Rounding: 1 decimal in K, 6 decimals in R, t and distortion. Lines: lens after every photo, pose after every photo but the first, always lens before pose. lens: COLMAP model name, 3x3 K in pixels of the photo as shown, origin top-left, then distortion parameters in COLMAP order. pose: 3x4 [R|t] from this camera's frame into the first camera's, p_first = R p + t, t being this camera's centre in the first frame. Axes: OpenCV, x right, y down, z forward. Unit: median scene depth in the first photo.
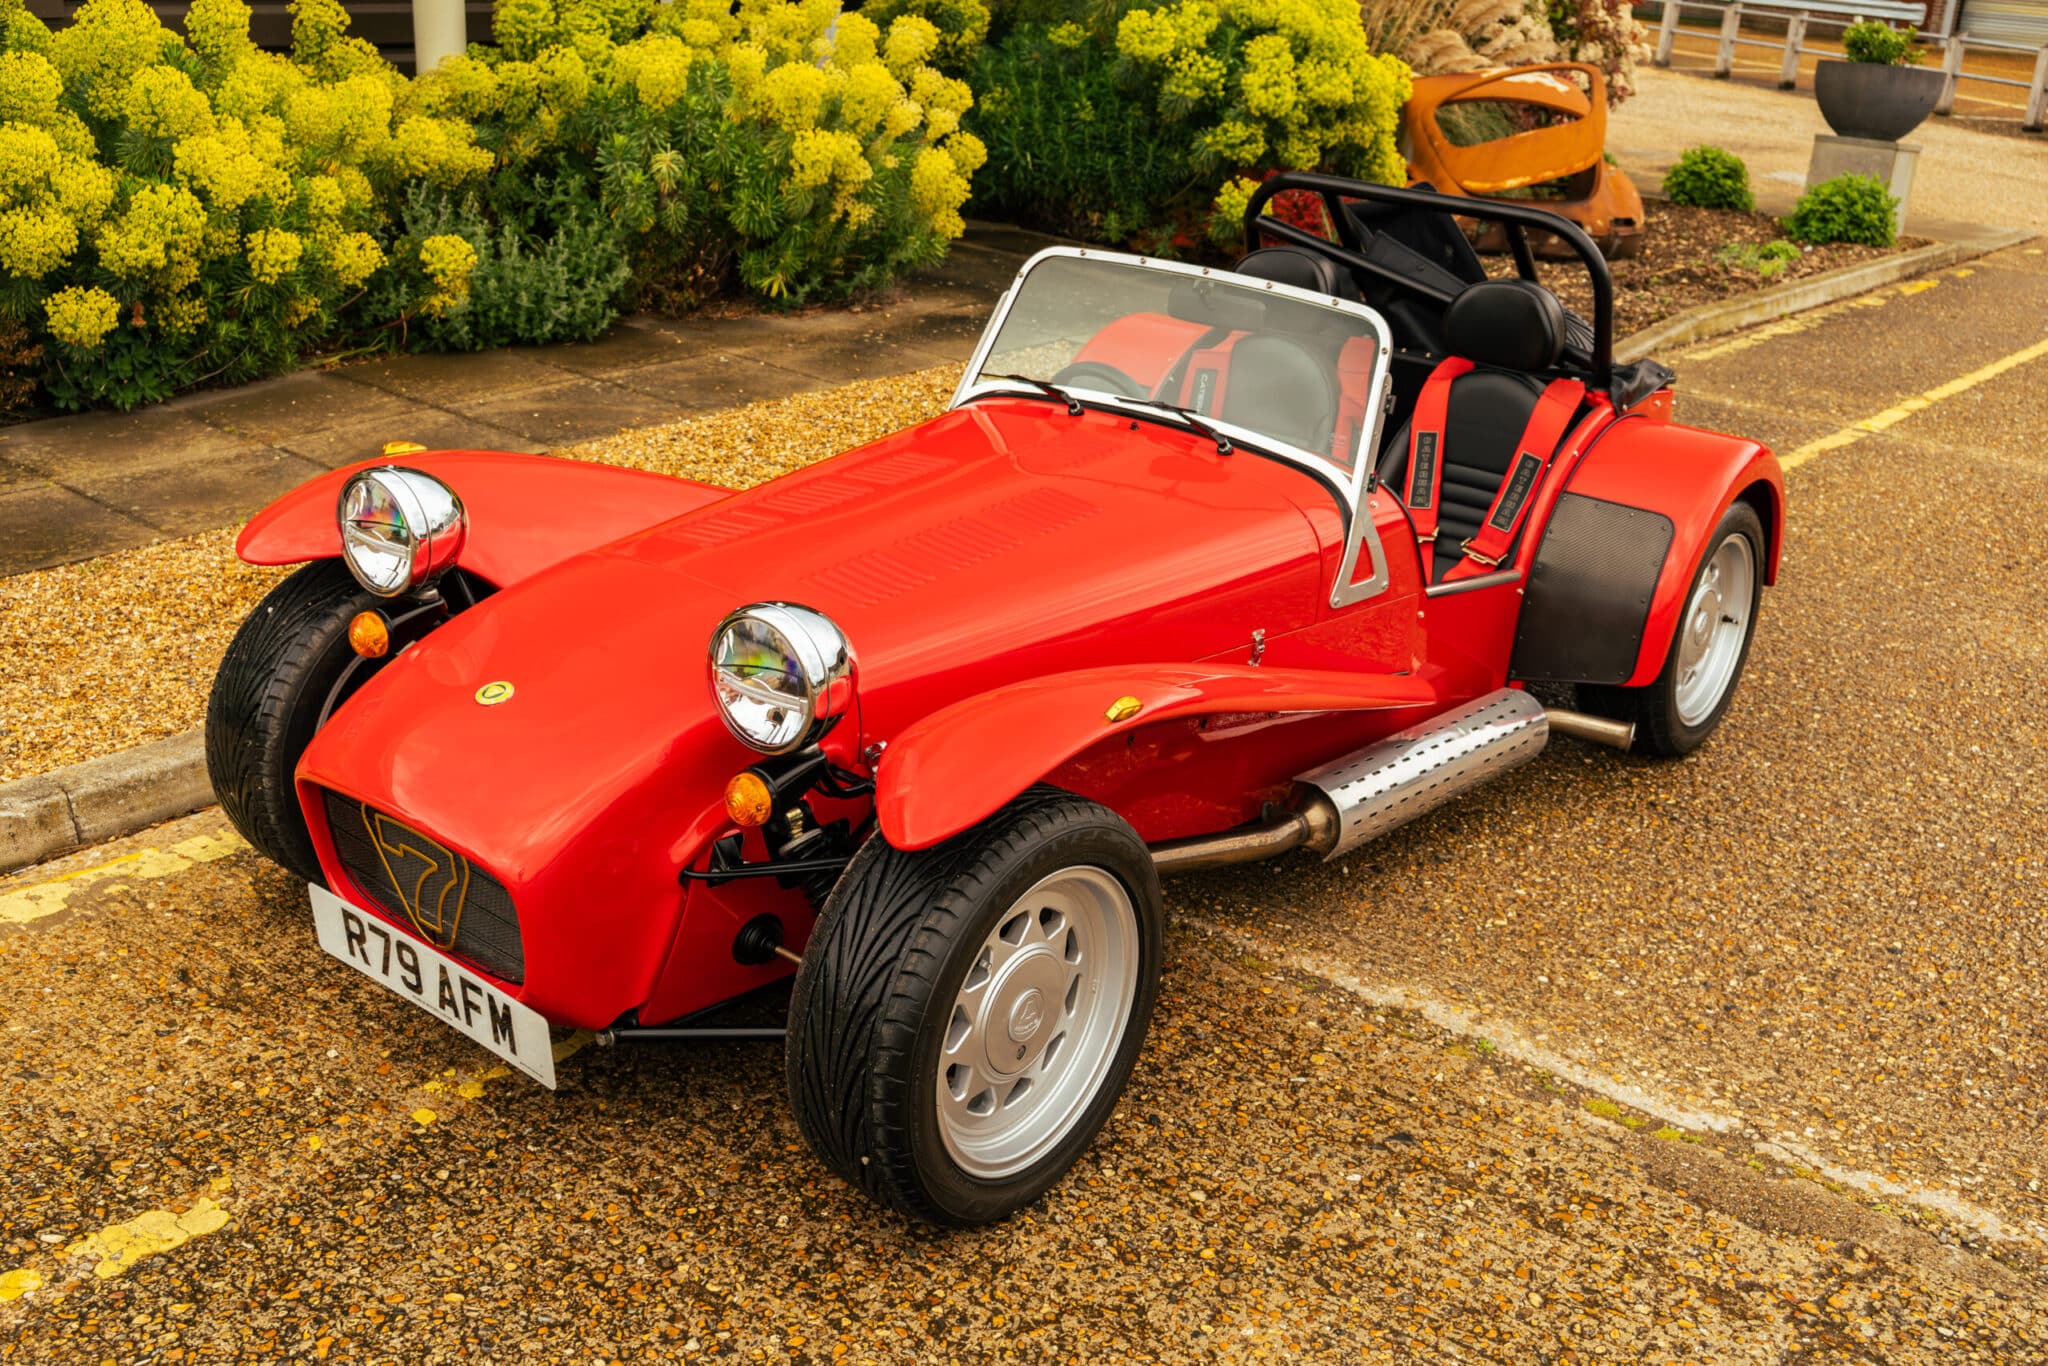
lens RADIAL K [[1974.8, 0, 1020.5], [0, 1974.8, 683.9], [0, 0, 1]] dist [-0.022185, 0.000000]
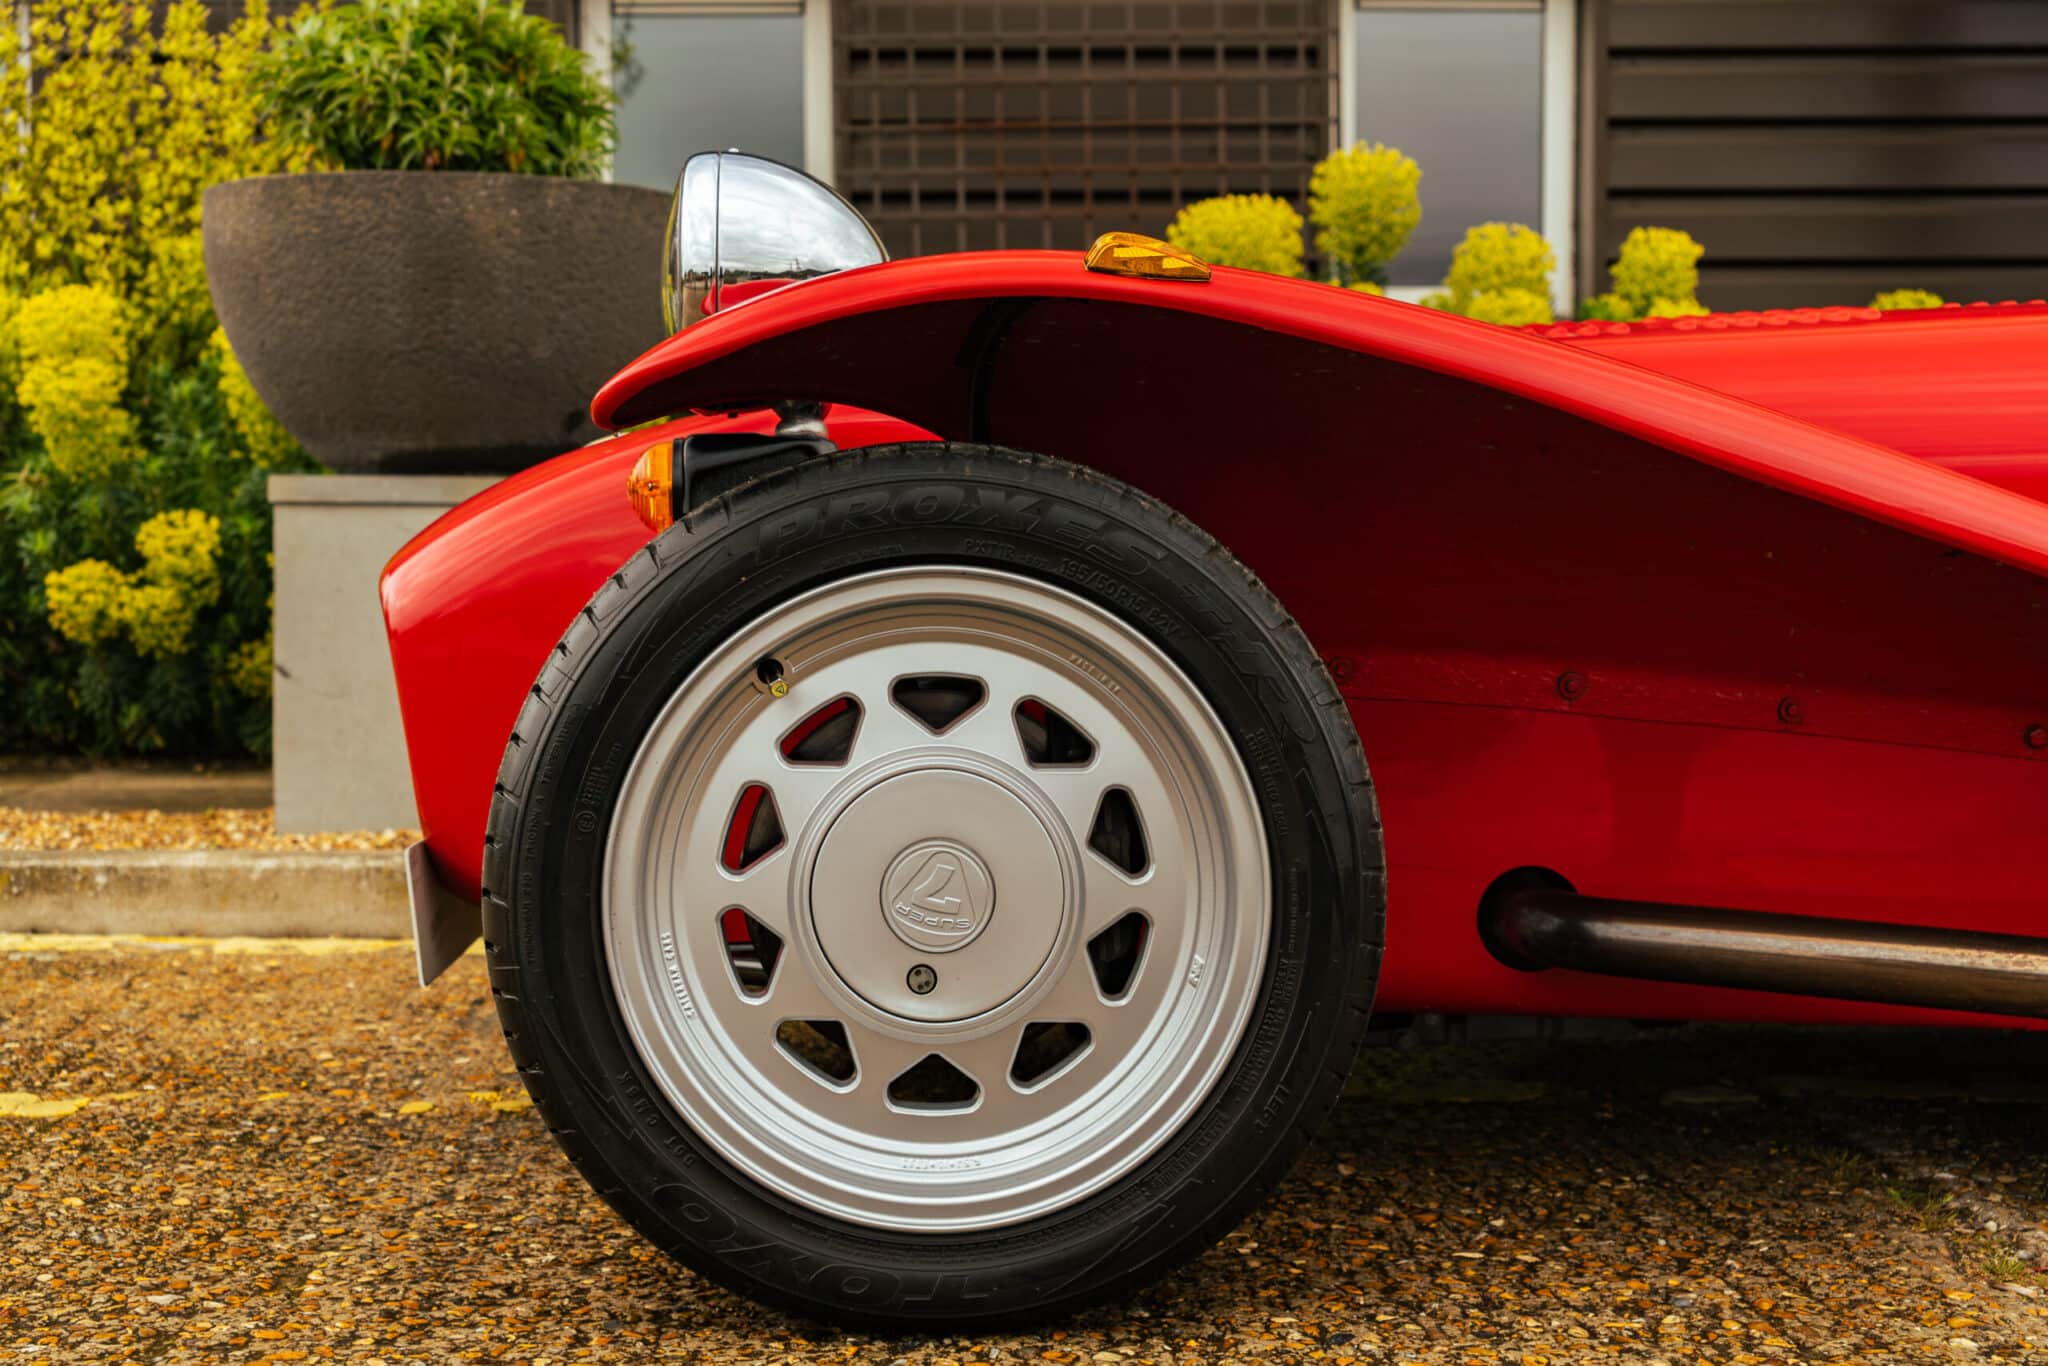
lens RADIAL K [[2561.7, 0, 1015.8], [0, 2561.7, 686.5], [0, 0, 1]] dist [0.025484, 0.000000]
pose [[0.667815, 0.083772, -0.739598, 0.235404], [-0.322898, 0.927885, -0.186459, 0.112097], [0.670641, 0.363335, 0.646706, 0.280677]]
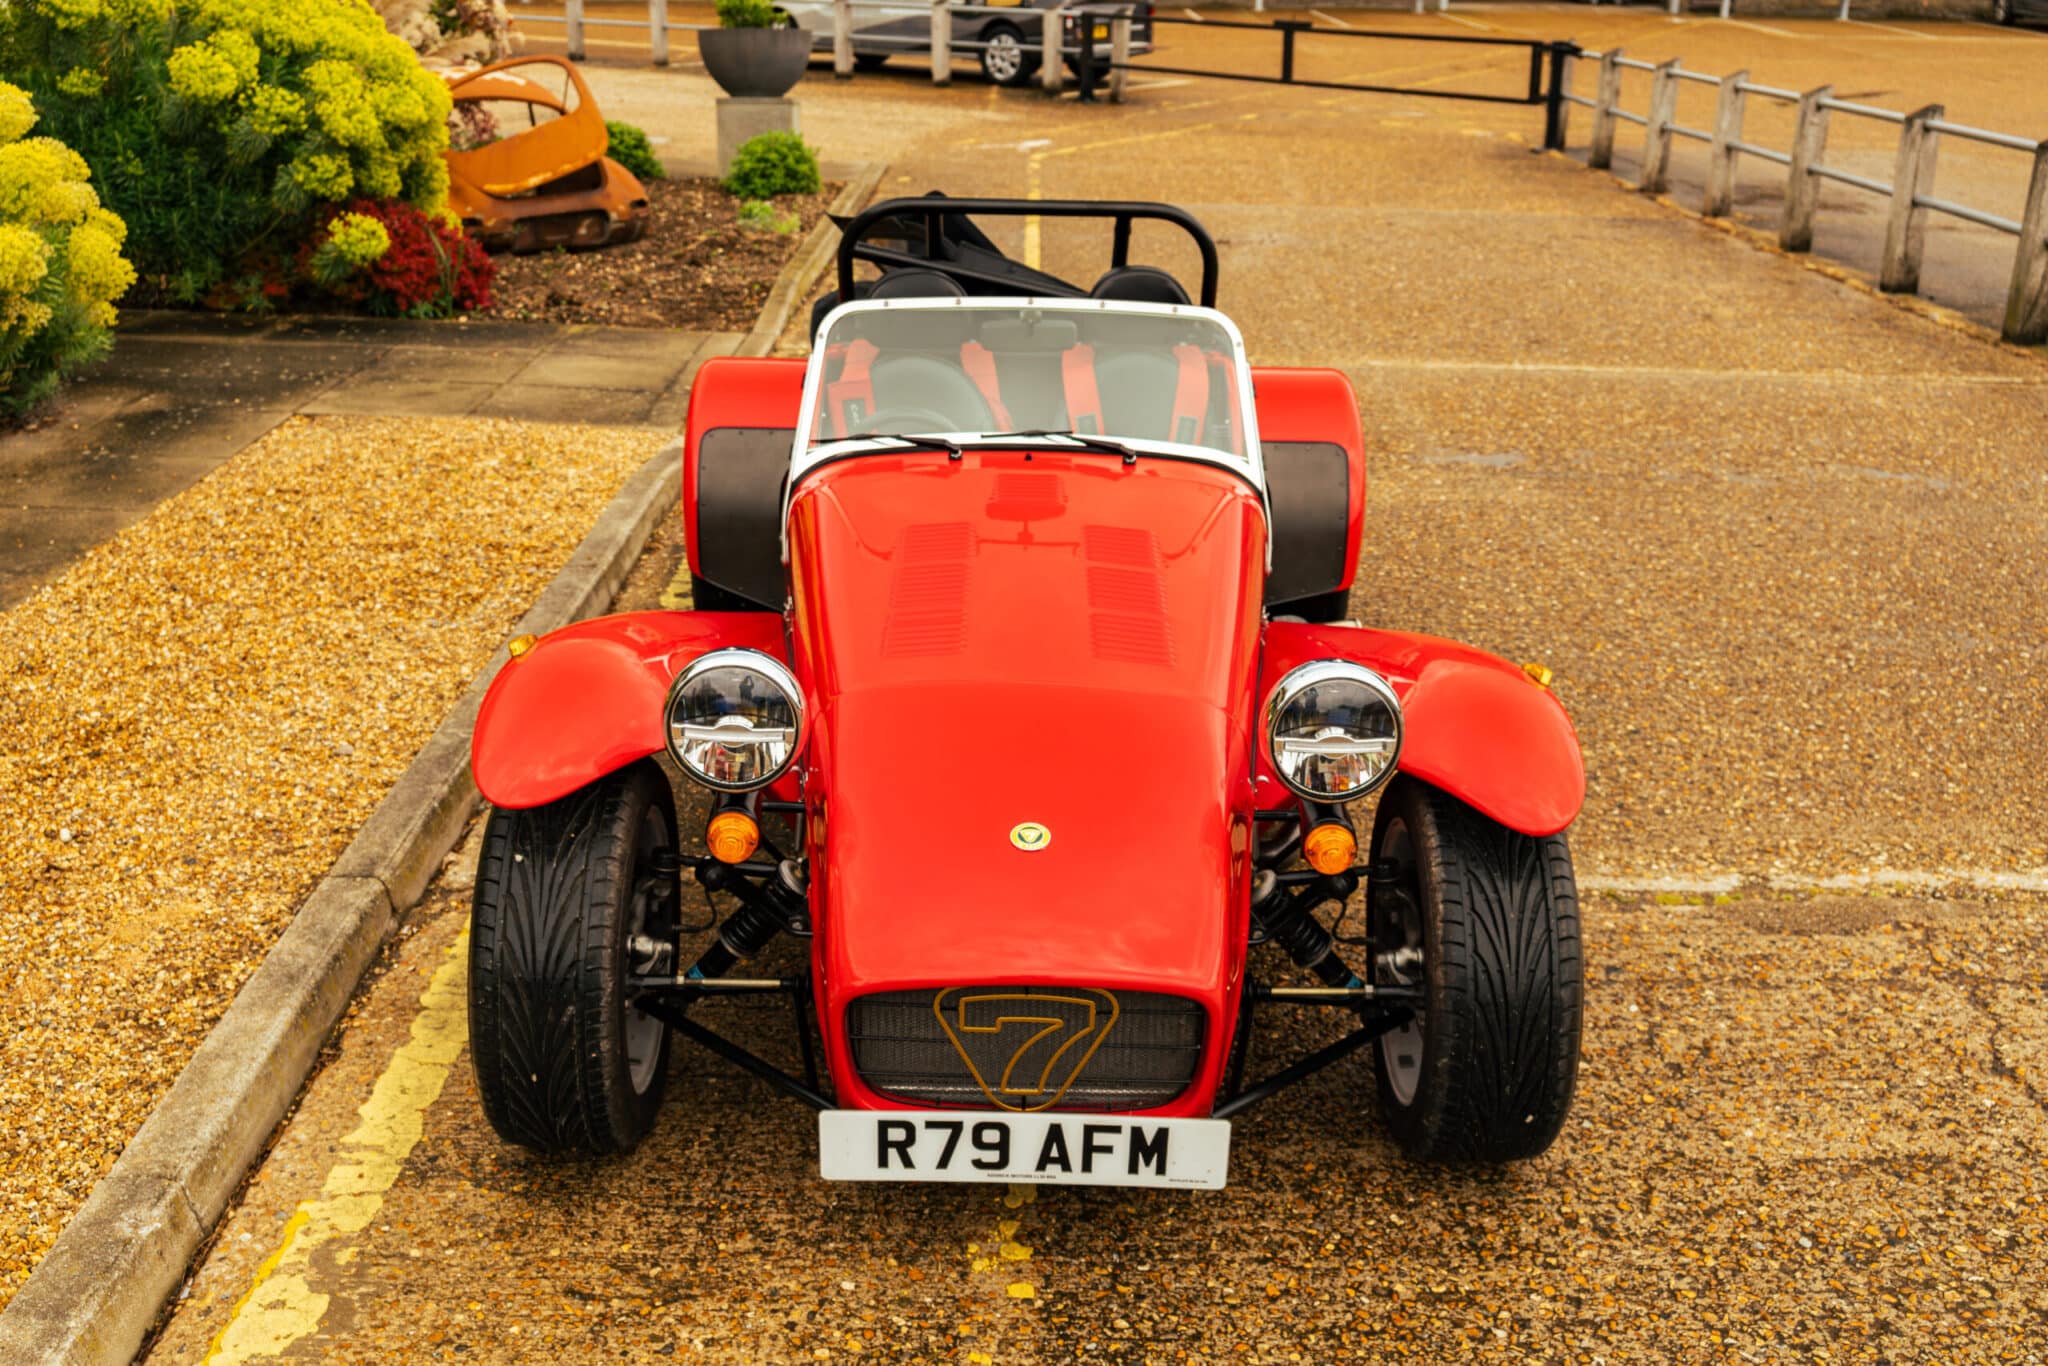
lens RADIAL K [[2007.9, 0, 970.7], [0, 2007.9, 691.5], [0, 0, 1]] dist [-0.019157, 0.000000]
pose [[0.796903, -0.265482, 0.542646, -0.402360], [0.259080, 0.961653, 0.090003, -0.079918], [-0.545731, 0.068865, 0.835126, 0.094598]]
